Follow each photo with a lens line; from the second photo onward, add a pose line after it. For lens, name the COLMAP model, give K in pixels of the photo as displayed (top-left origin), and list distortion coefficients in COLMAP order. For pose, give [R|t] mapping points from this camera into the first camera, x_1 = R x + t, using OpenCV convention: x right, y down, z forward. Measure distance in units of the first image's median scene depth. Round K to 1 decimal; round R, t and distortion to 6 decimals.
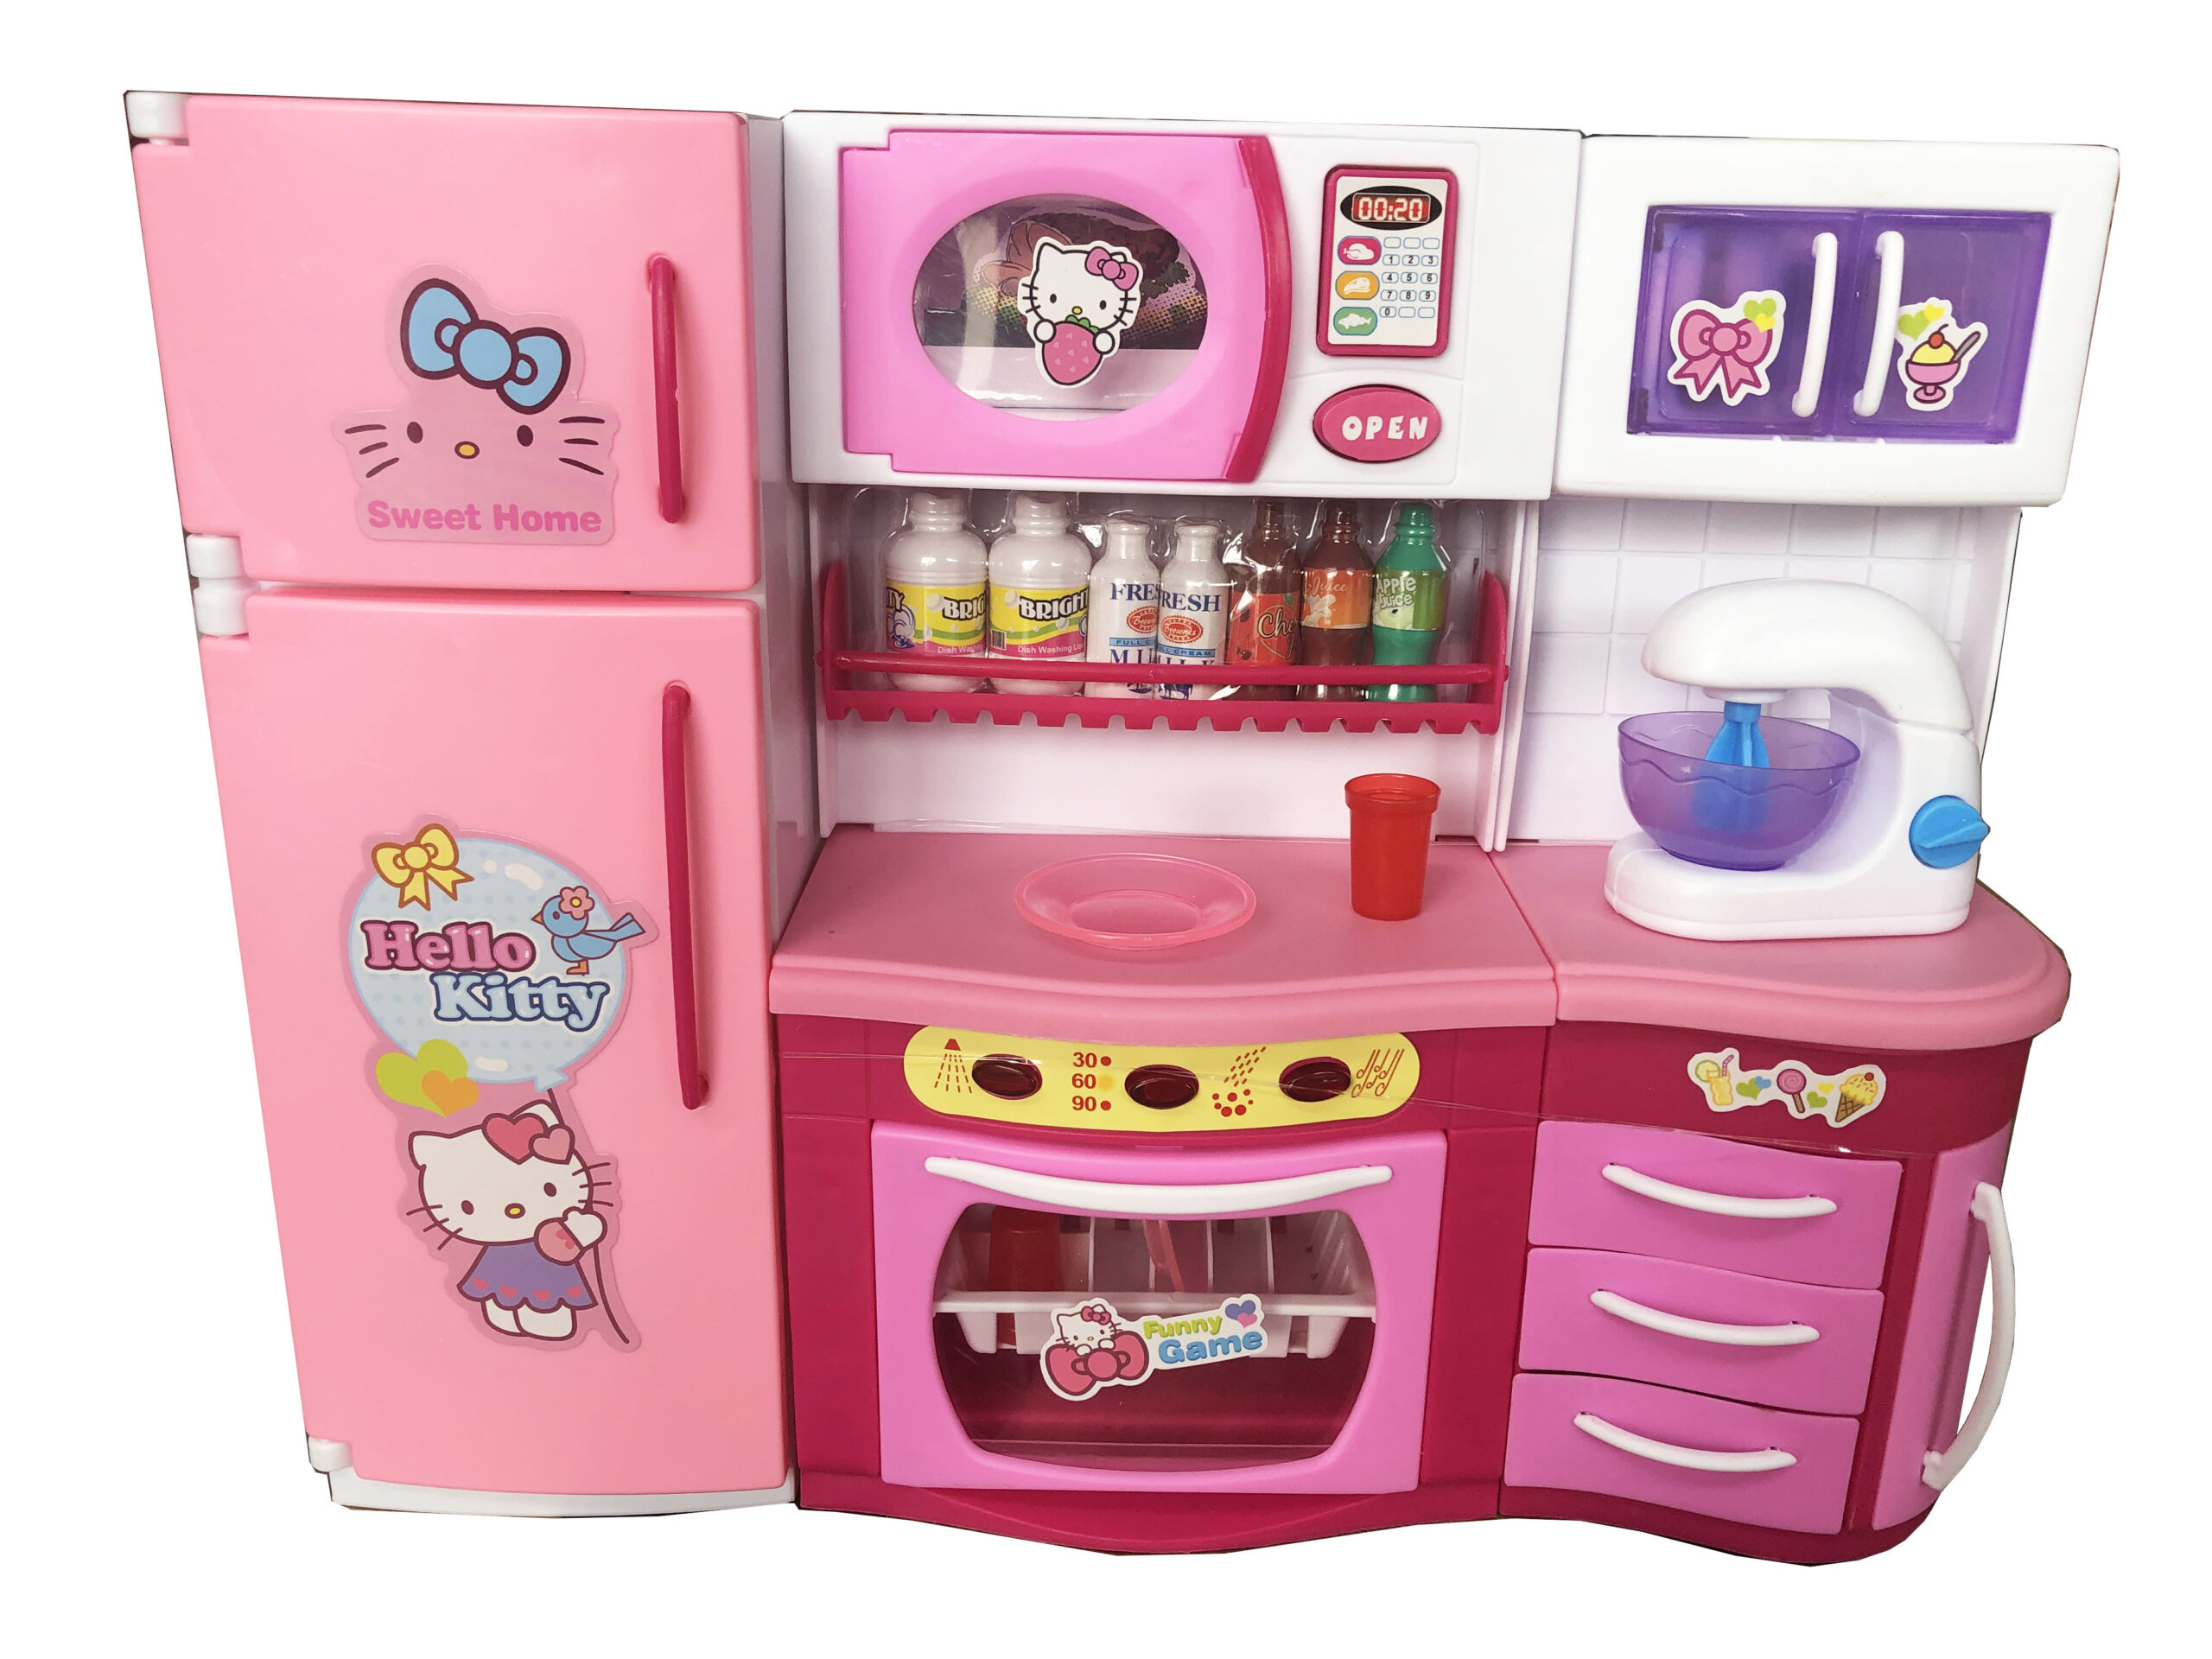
lens RADIAL K [[1775.9, 0, 1092.3], [0, 1775.9, 846.0], [0, 0, 1]] dist [0.035260, -0.043355]
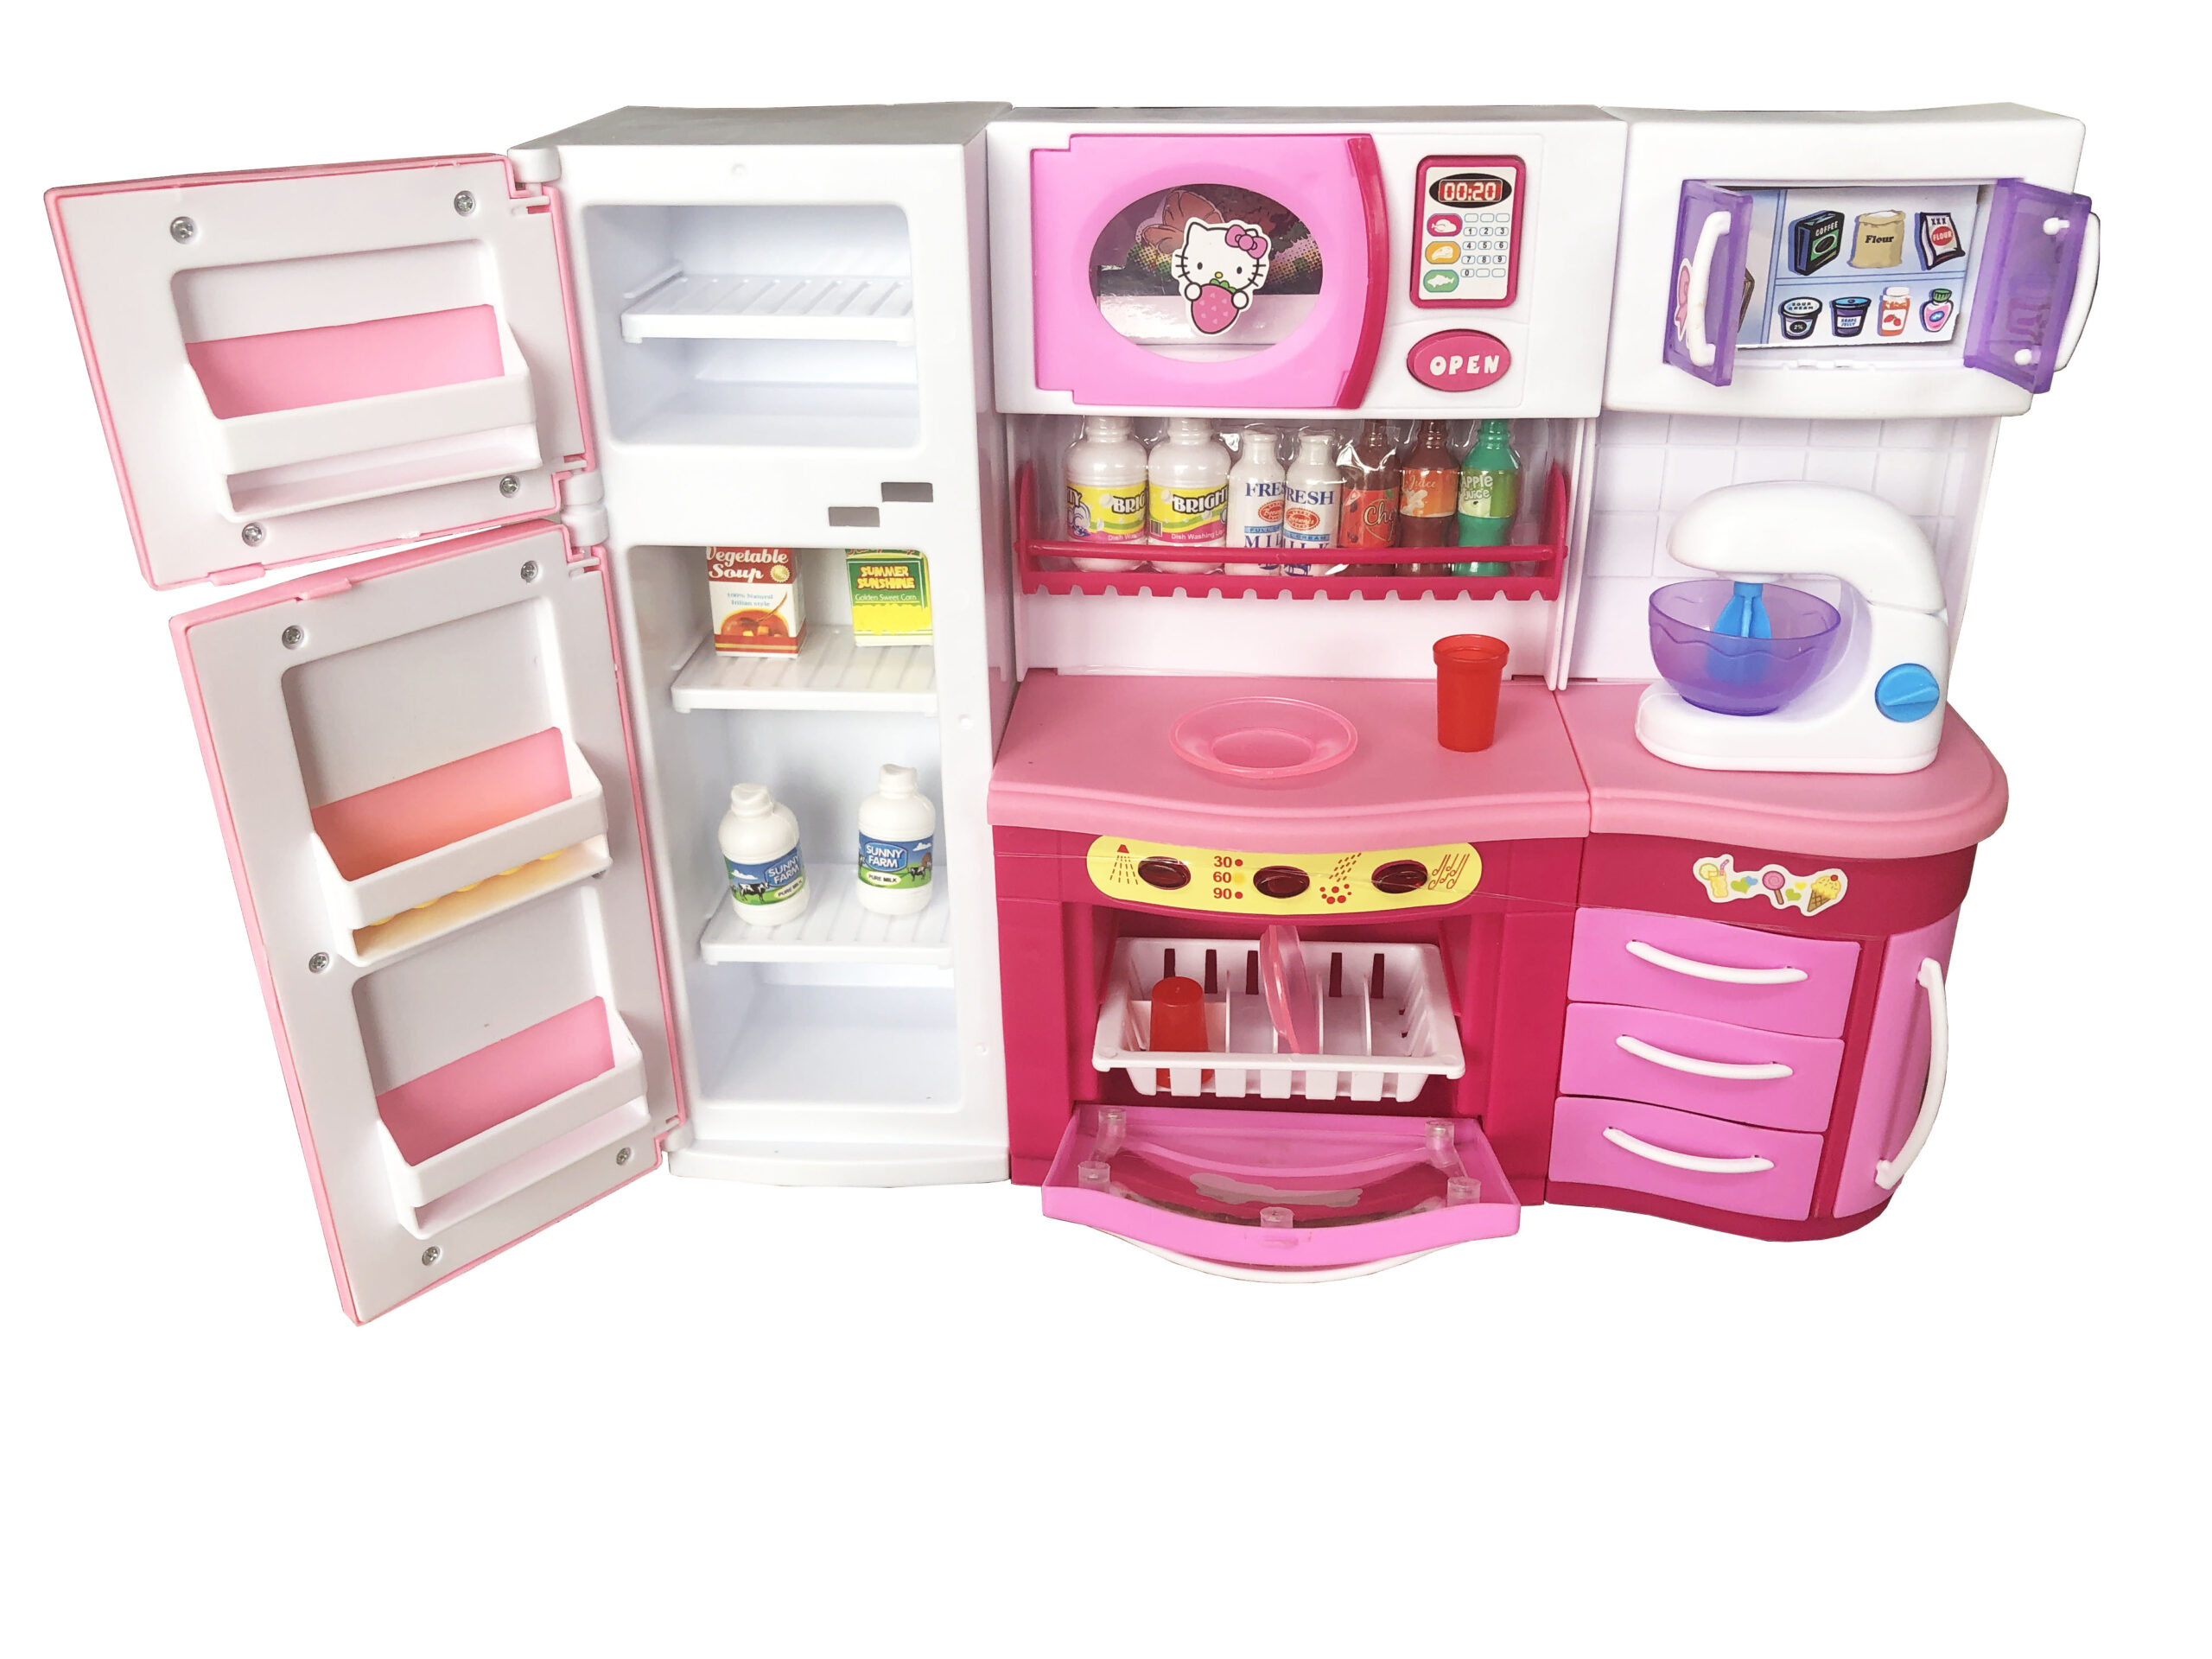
lens RADIAL K [[1775.9, 0, 1130.3], [0, 1775.9, 841.7], [0, 0, 1]] dist [0.035260, -0.043355]
pose [[0.997686, 0.005890, -0.067729, 0.016215], [0.004111, 0.989190, 0.146579, -0.085327], [0.067860, -0.146519, 0.986878, -0.292874]]
